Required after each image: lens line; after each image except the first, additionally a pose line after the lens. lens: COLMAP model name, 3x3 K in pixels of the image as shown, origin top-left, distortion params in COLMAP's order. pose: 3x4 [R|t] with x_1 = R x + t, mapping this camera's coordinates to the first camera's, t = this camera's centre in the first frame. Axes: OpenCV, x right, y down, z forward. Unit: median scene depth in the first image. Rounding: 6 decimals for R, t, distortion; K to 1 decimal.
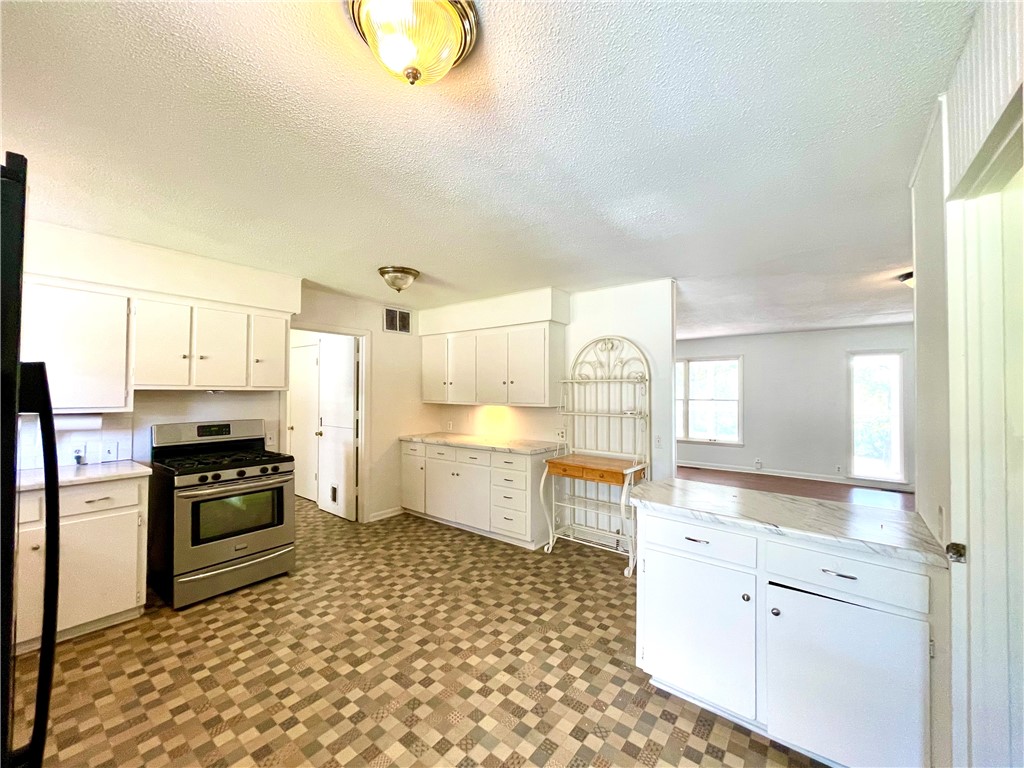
lens RADIAL K [[414.3, 0, 510.6], [0, 414.3, 382.3], [0, 0, 1]] dist [-0.001780, -0.000564]
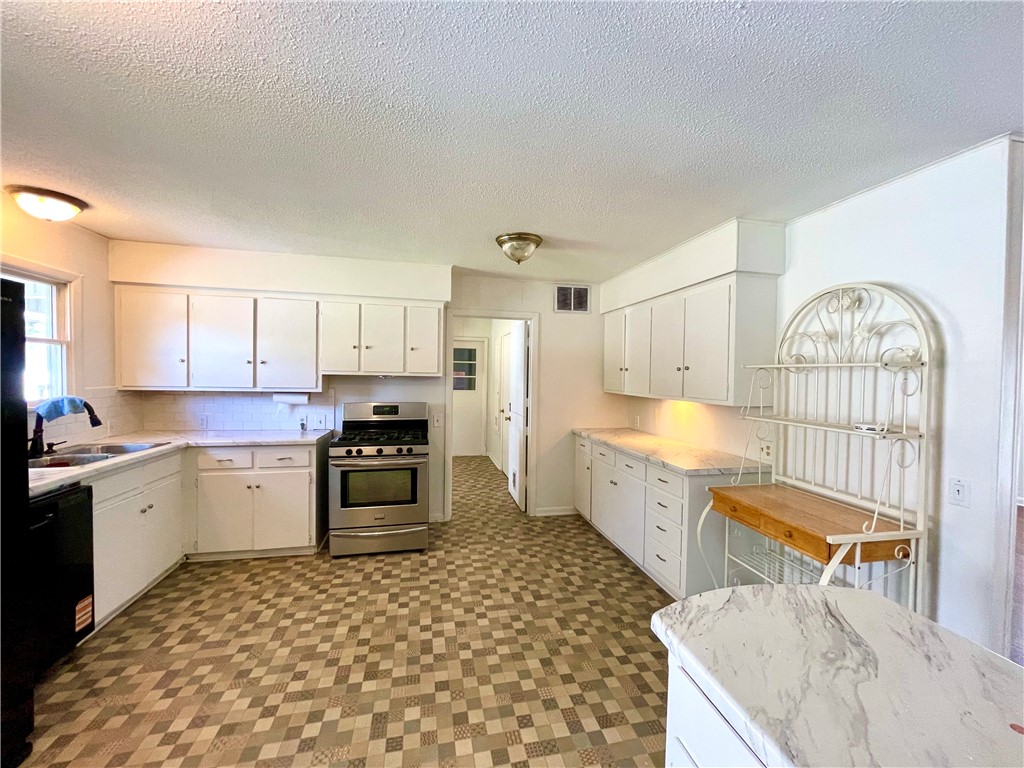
lens RADIAL K [[413.0, 0, 512.0], [0, 413.0, 384.0], [0, 0, 1]] dist [-0.003893, 0.000580]
pose [[0.771376, 0.023404, -0.635950, 0.280586], [0.001288, 0.999264, 0.038337, -0.000784], [0.636379, -0.030391, 0.770778, 0.333641]]
